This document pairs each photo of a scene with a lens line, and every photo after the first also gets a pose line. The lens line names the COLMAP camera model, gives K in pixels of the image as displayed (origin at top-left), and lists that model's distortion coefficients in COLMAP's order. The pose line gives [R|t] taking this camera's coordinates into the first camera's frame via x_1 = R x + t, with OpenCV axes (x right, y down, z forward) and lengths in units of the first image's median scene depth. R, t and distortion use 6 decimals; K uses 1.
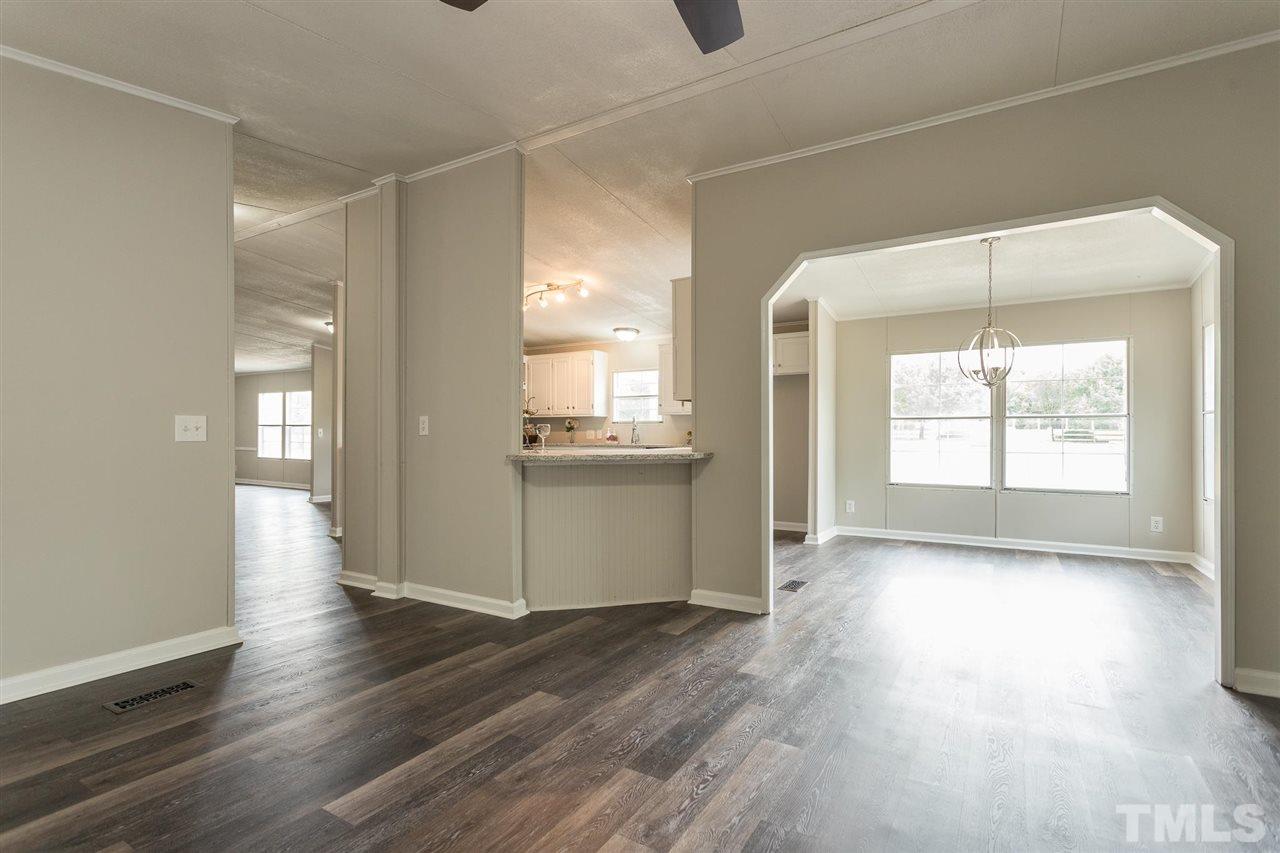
lens RADIAL K [[610.0, 0, 639.1], [0, 610.0, 434.2], [0, 0, 1]] dist [0.004838, -0.001110]
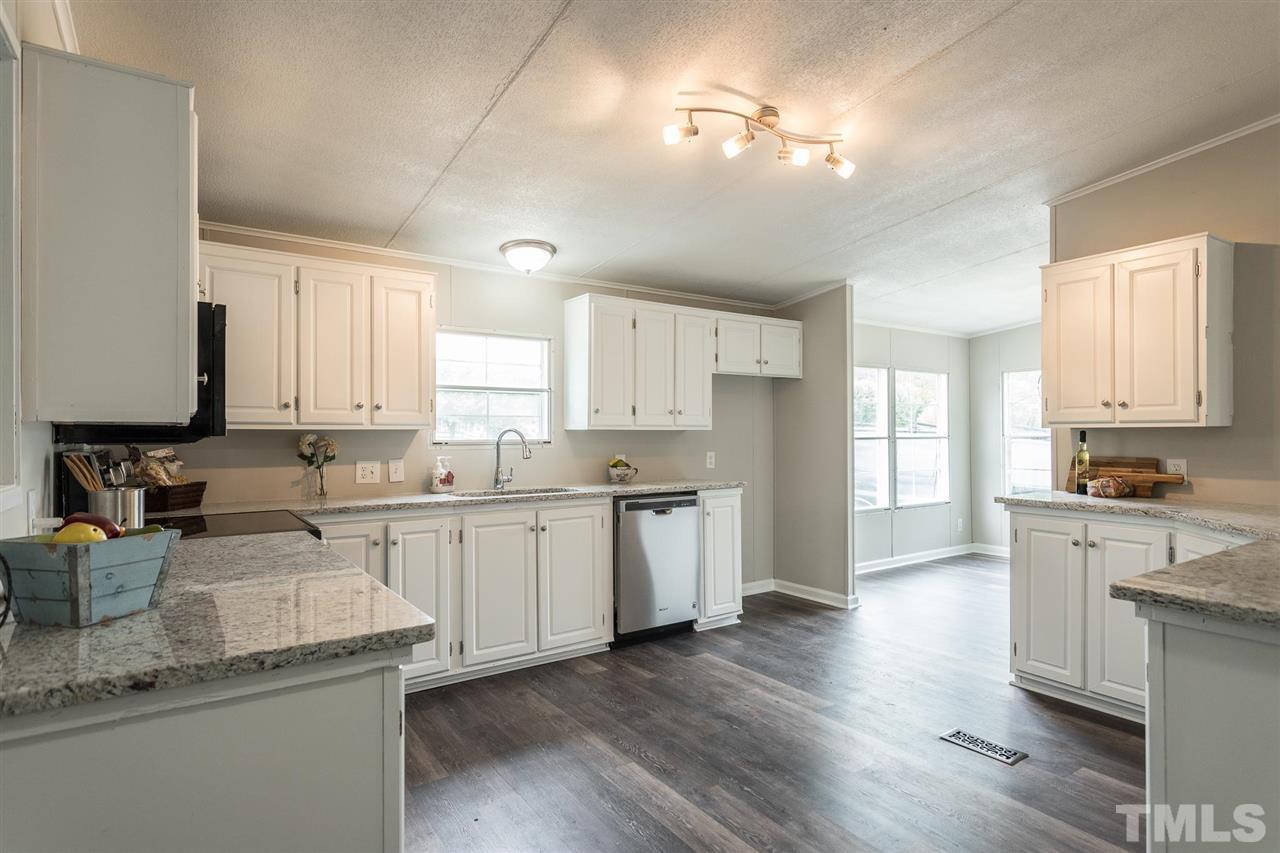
lens RADIAL K [[670.9, 0, 639.8], [0, 670.9, 434.9], [0, 0, 1]] dist [-0.015969, 0.000080]
pose [[0.411126, -0.006529, 0.911555, -0.644592], [0.002559, 0.999979, 0.006008, -0.042509], [-0.911575, -0.000138, 0.411134, 1.038597]]
